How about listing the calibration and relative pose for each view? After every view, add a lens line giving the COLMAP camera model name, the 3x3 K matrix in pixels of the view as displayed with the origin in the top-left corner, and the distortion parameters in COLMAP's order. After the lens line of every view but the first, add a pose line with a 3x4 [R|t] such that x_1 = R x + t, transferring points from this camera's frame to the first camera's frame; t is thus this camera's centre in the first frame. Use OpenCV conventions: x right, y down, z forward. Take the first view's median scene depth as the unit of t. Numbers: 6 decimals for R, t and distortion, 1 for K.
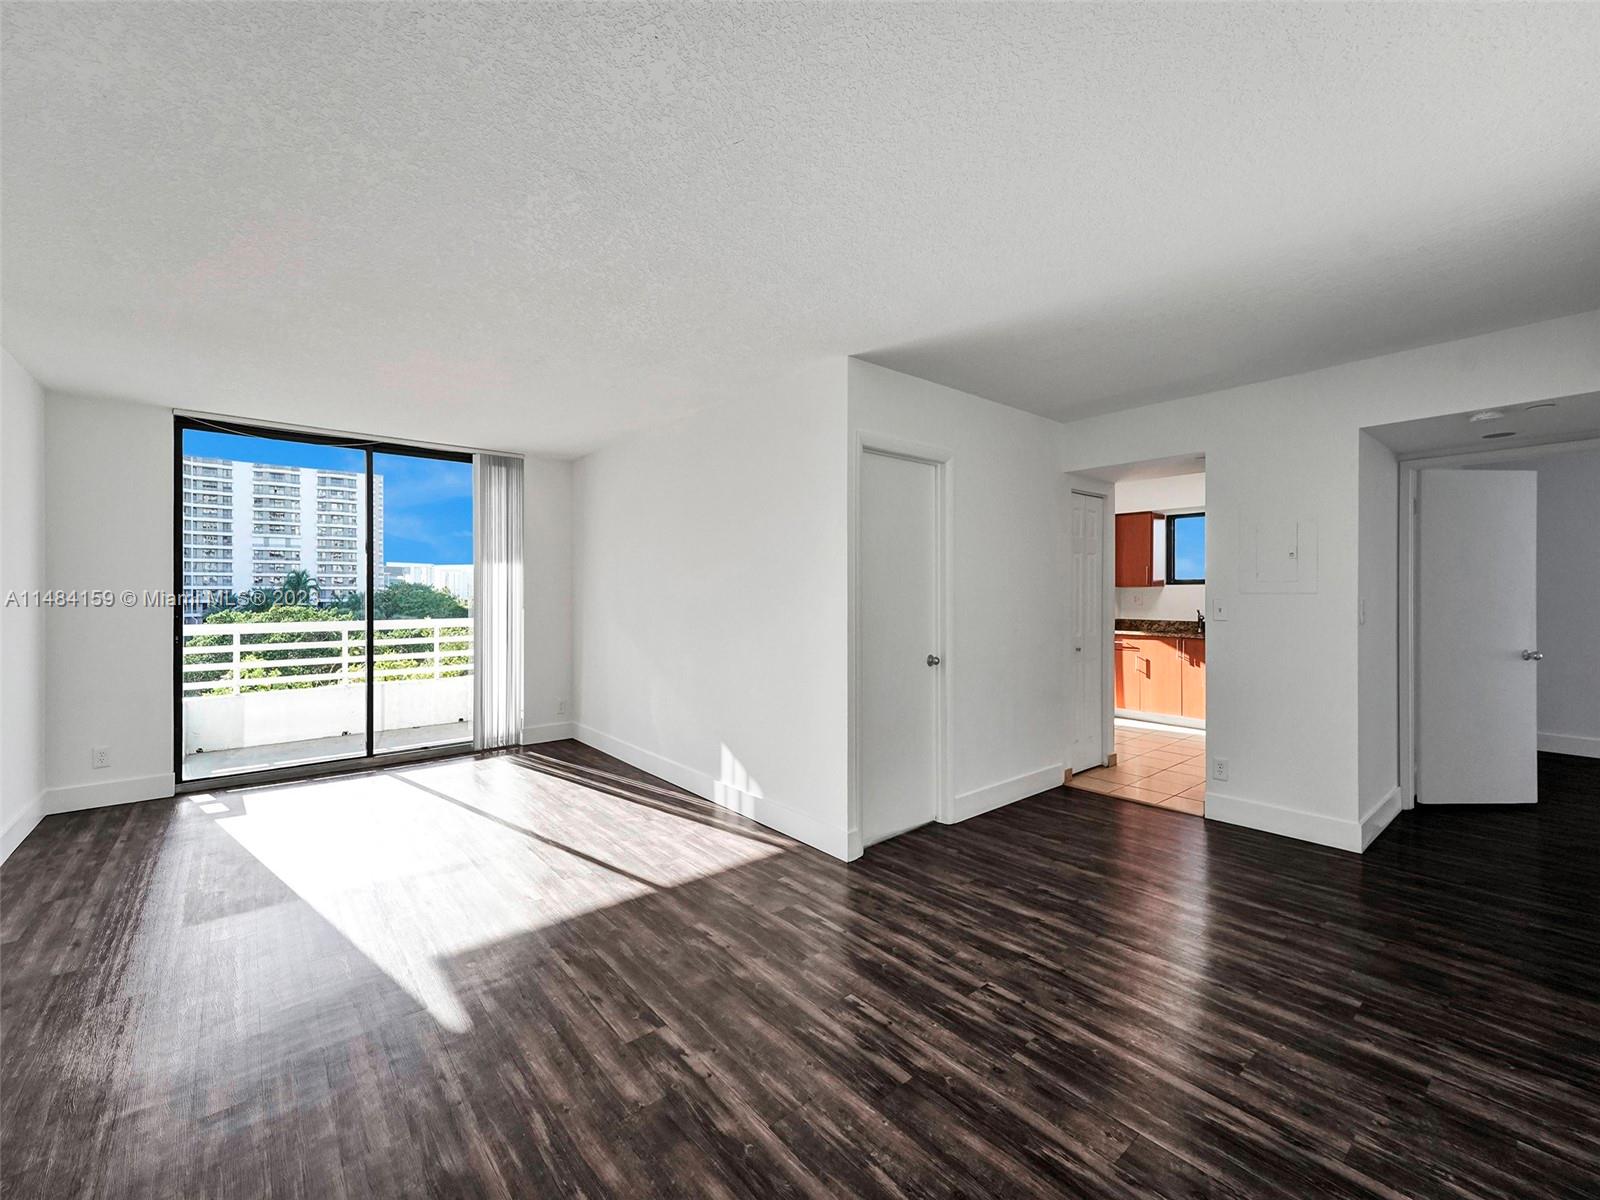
lens RADIAL K [[657.9, 0, 798.5], [0, 657.9, 599.2], [0, 0, 1]] dist [0.000892, 0.000105]
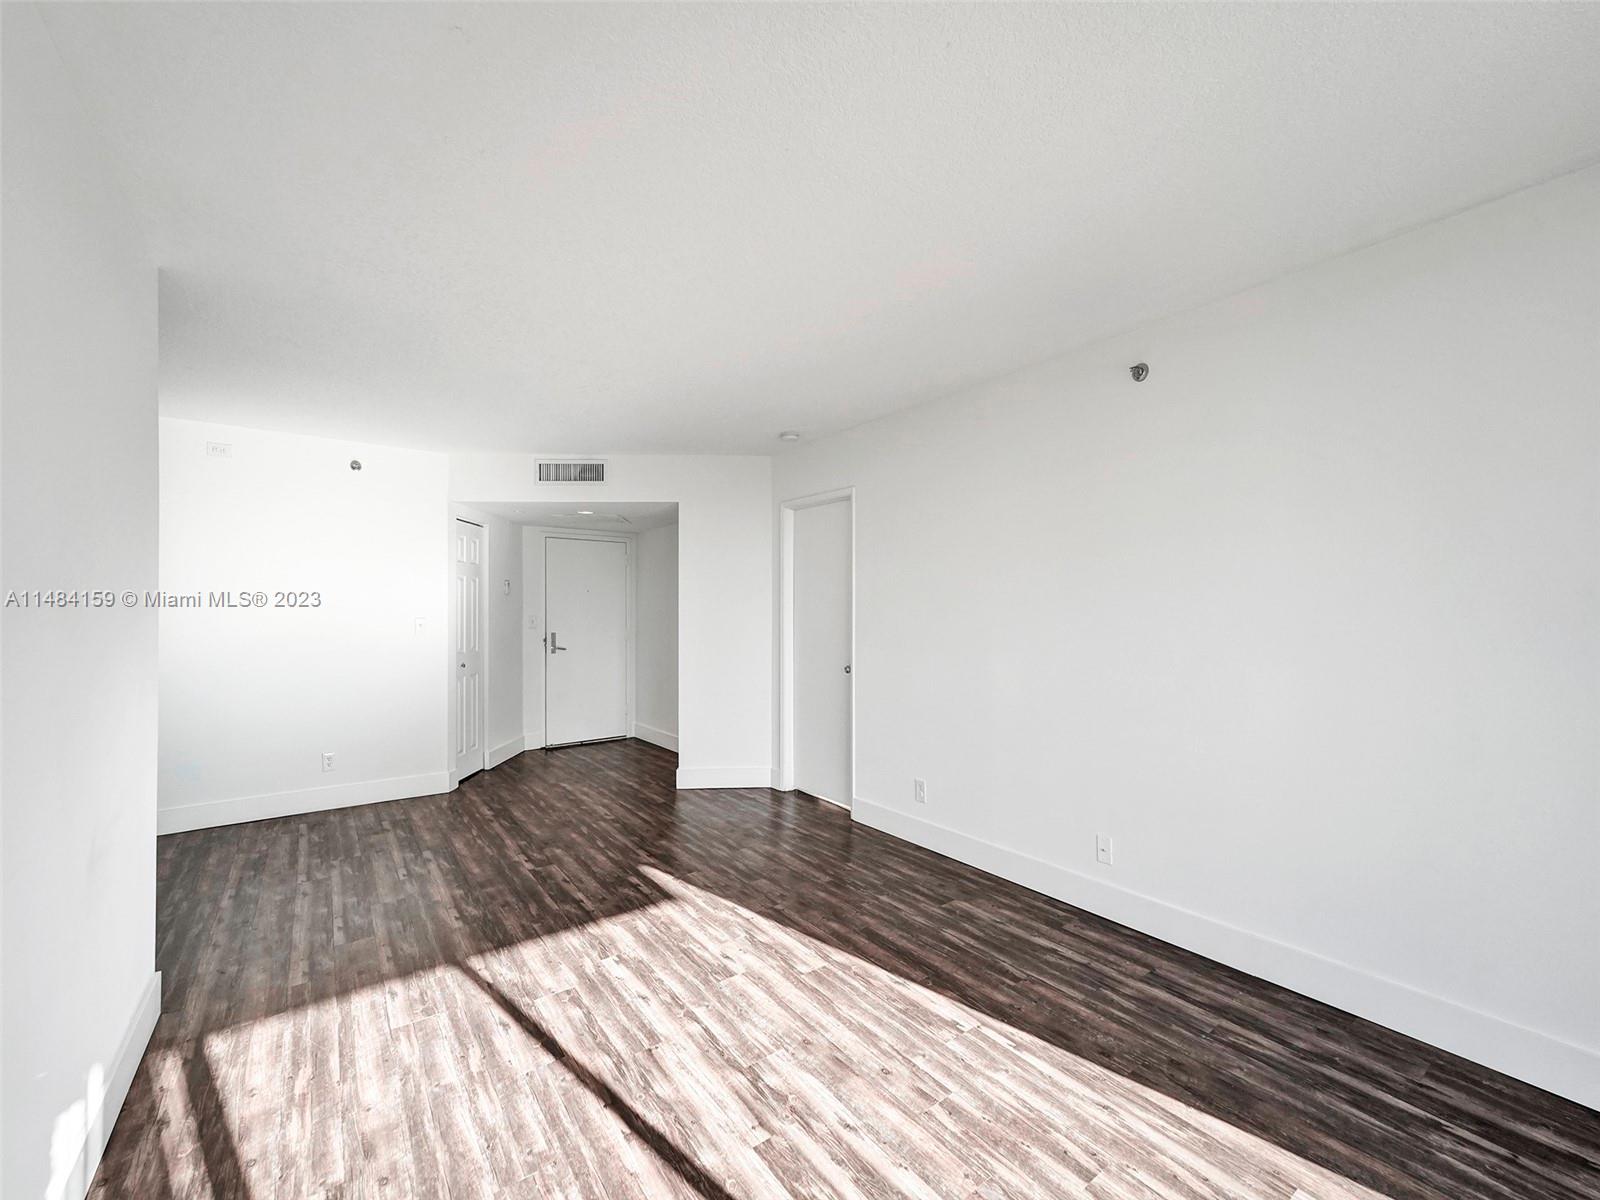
lens RADIAL K [[657.9, 0, 800.6], [0, 657.9, 607.4], [0, 0, 1]] dist [0.000892, 0.000105]
pose [[-0.997627, -0.001736, 0.068834, -0.867118], [-0.001989, 0.999992, -0.003598, -0.019566], [-0.068827, -0.003726, -0.997622, 2.258639]]
